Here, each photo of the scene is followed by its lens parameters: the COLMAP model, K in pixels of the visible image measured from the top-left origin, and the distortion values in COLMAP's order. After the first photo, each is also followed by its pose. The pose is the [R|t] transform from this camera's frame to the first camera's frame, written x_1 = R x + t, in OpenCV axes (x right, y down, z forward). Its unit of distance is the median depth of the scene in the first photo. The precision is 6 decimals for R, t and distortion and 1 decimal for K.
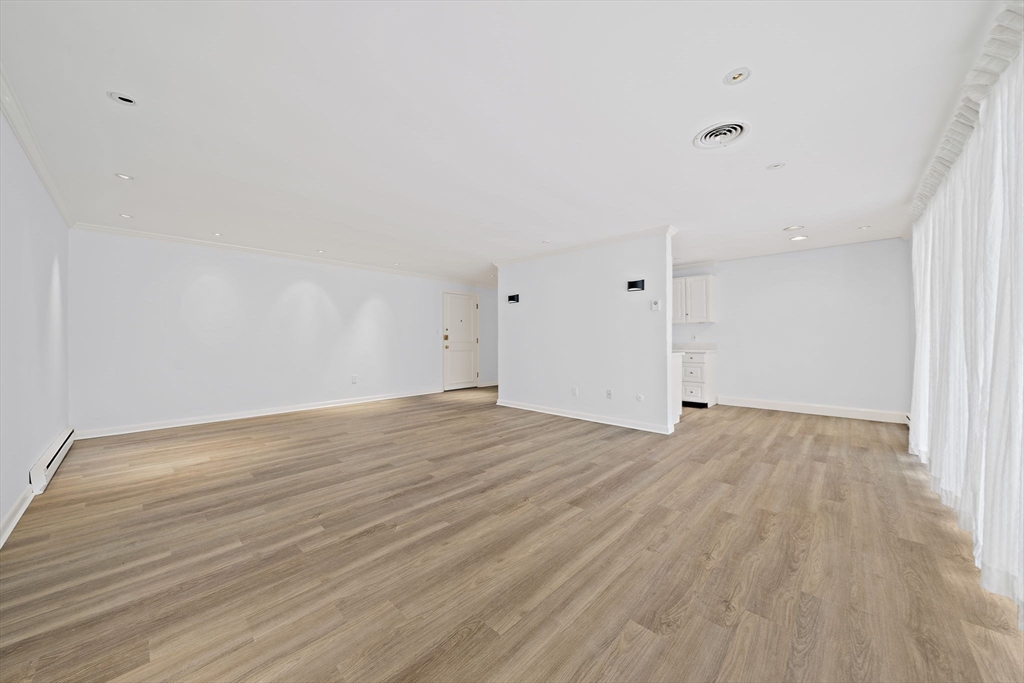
lens RADIAL K [[361.4, 0, 497.8], [0, 361.4, 344.9], [0, 0, 1]] dist [-0.006005, 0.000041]
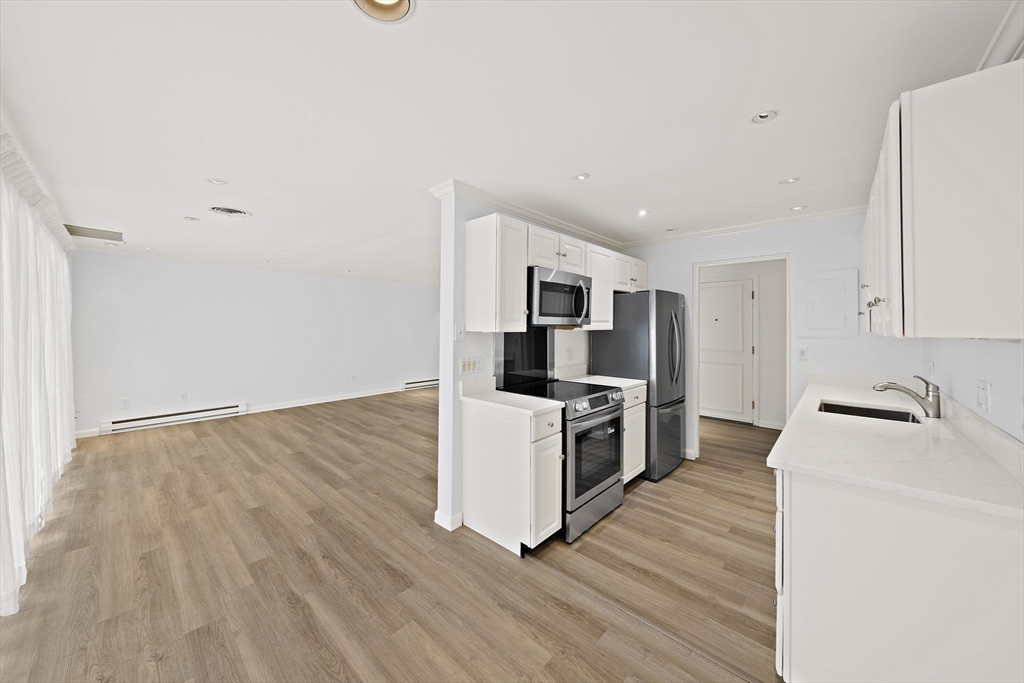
lens RADIAL K [[361.4, 0, 504.4], [0, 361.4, 324.5], [0, 0, 1]] dist [-0.006005, 0.000041]
pose [[0.024867, -0.000367, -0.999691, 1.677061], [-0.013156, 0.999913, -0.000694, -0.146340], [0.999604, 0.013169, 0.024860, 1.674728]]
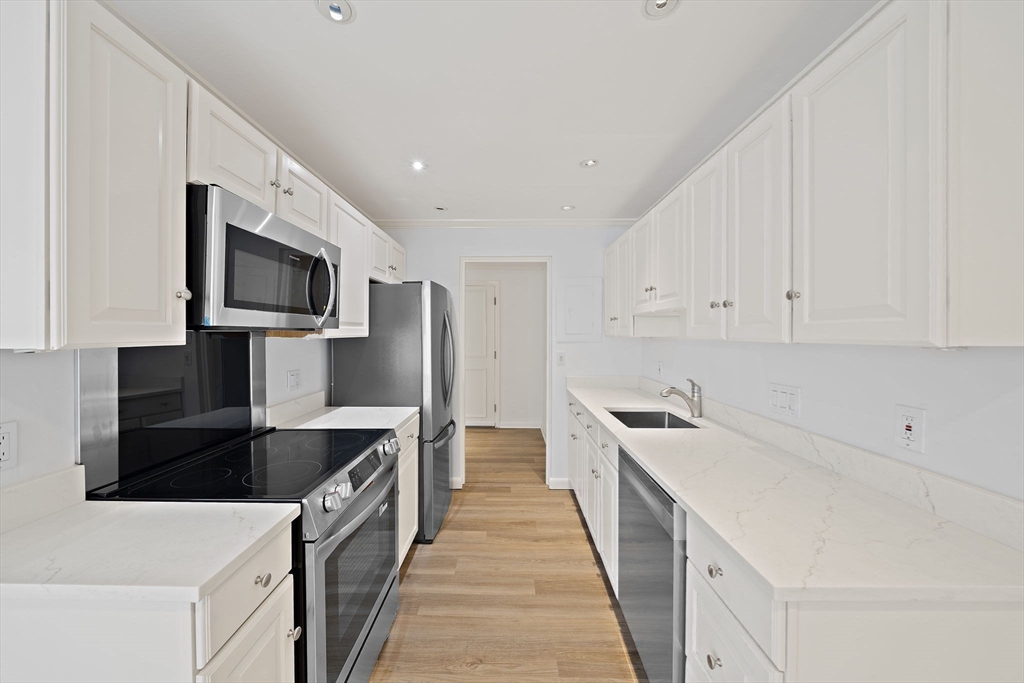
lens RADIAL K [[361.4, 0, 510.7], [0, 361.4, 336.4], [0, 0, 1]] dist [-0.006005, 0.000041]
pose [[0.696165, 0.012071, -0.717780, 1.257150], [-0.010147, 0.999924, 0.006974, -0.143843], [0.717810, 0.002428, 0.696235, 1.736138]]
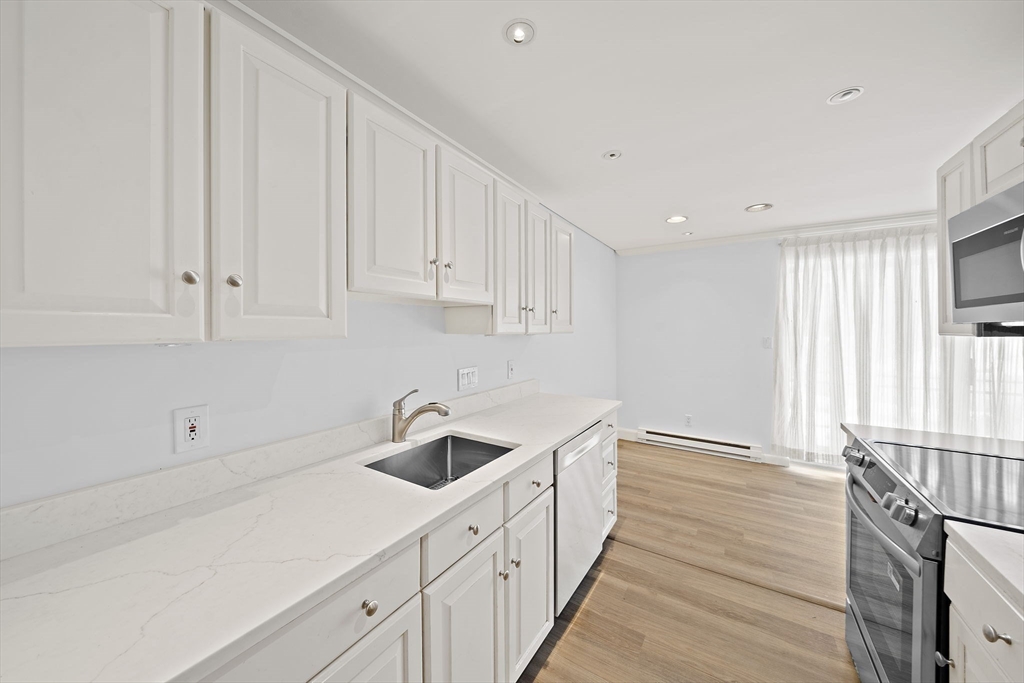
lens RADIAL K [[361.4, 0, 507.0], [0, 361.4, 338.8], [0, 0, 1]] dist [-0.006005, 0.000041]
pose [[-0.198717, -0.011187, 0.979993, 0.407168], [0.001682, 0.999929, 0.011755, -0.134336], [-0.980055, 0.003985, -0.198684, 2.492827]]
